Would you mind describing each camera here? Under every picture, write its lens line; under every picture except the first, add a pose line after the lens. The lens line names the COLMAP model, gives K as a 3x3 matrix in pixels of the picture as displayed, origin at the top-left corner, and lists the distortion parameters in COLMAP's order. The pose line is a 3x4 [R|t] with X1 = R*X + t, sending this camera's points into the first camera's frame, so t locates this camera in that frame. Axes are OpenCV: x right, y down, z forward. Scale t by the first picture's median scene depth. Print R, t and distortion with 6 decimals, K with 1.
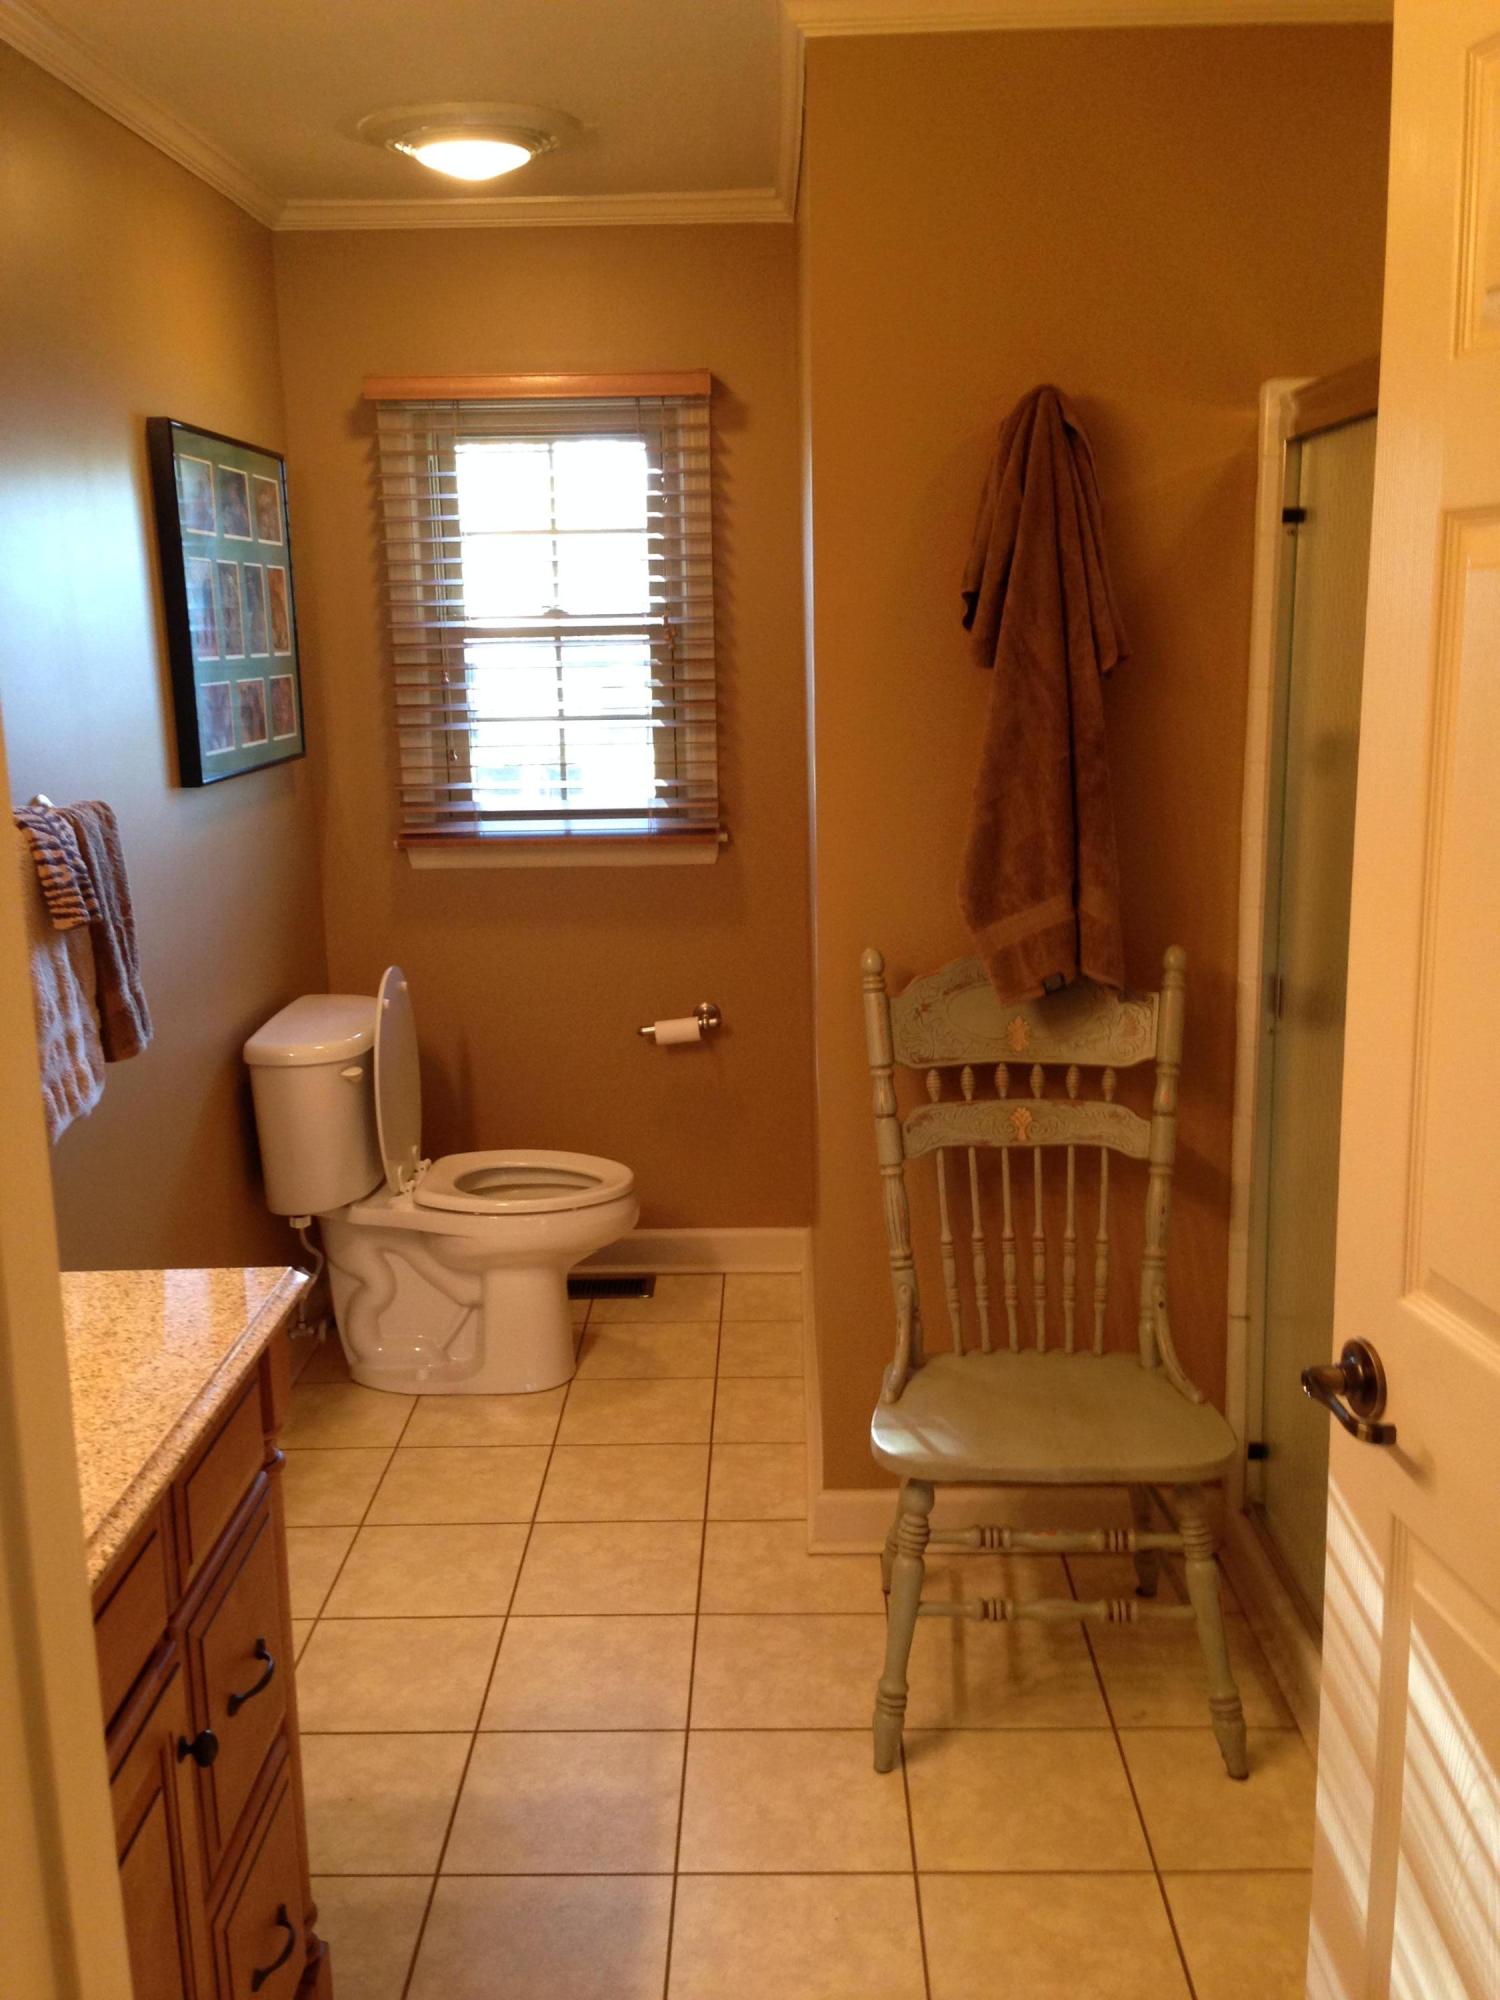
lens RADIAL K [[1907.4, 0, 752.6], [0, 1907.4, 998.5], [0, 0, 1]] dist [0.109580, 0.008449]
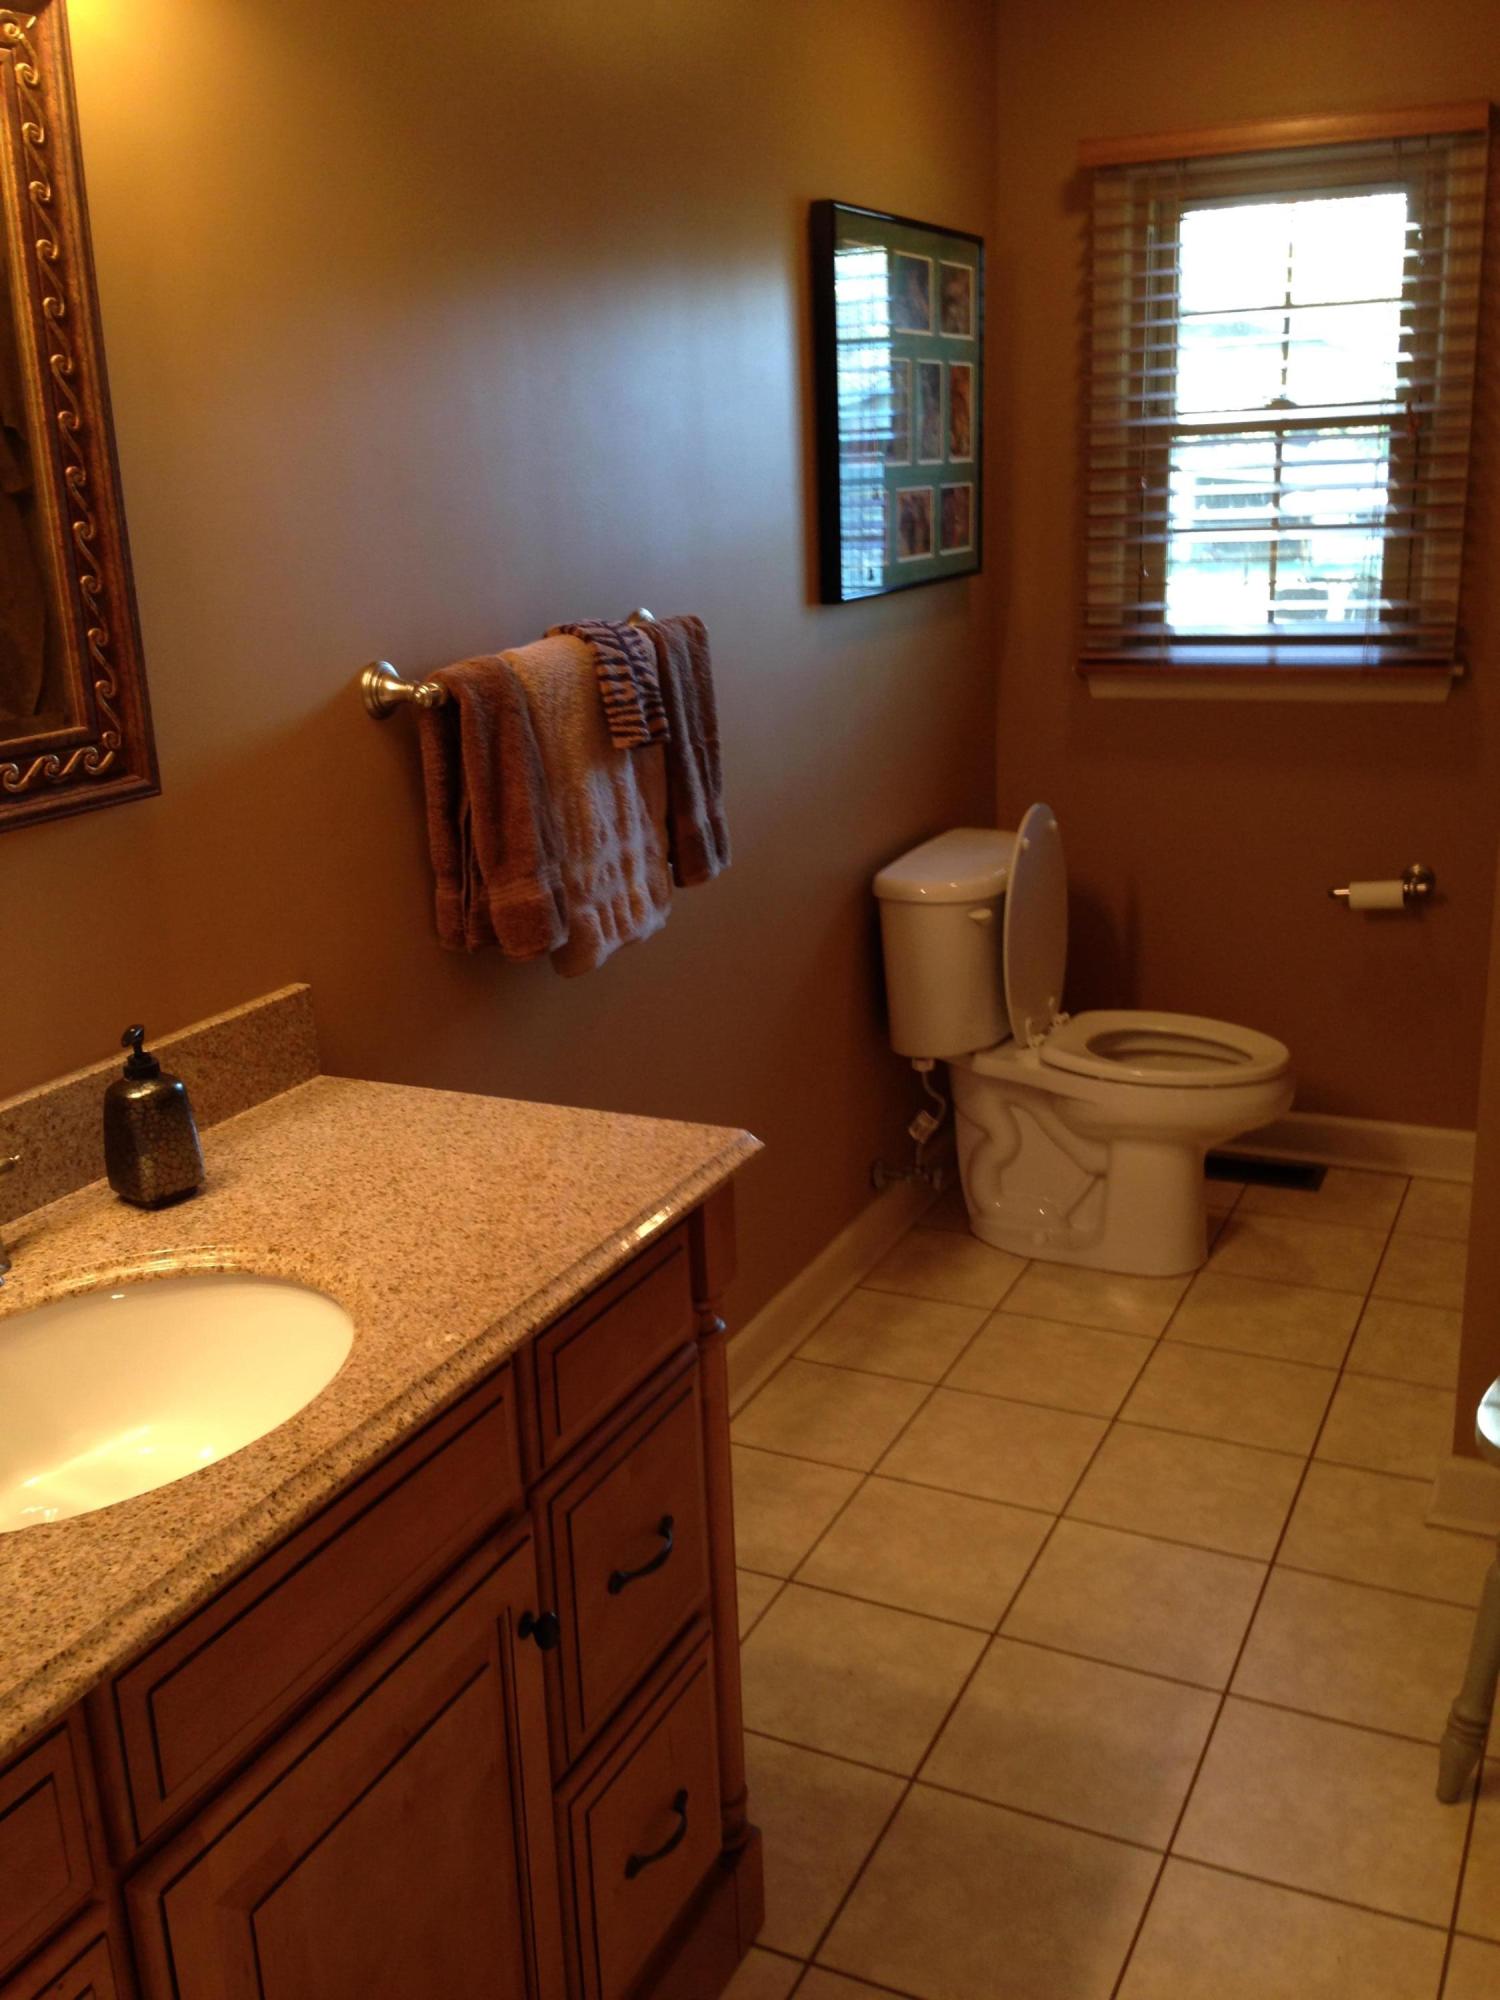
lens RADIAL K [[1898.0, 0, 753.8], [0, 1898.0, 1002.6], [0, 0, 1]] dist [0.141828, -0.217837]
pose [[0.909478, 0.102080, -0.403026, 0.067698], [-0.064987, 0.992378, 0.104702, -0.008836], [0.410642, -0.069033, 0.909179, 0.096952]]
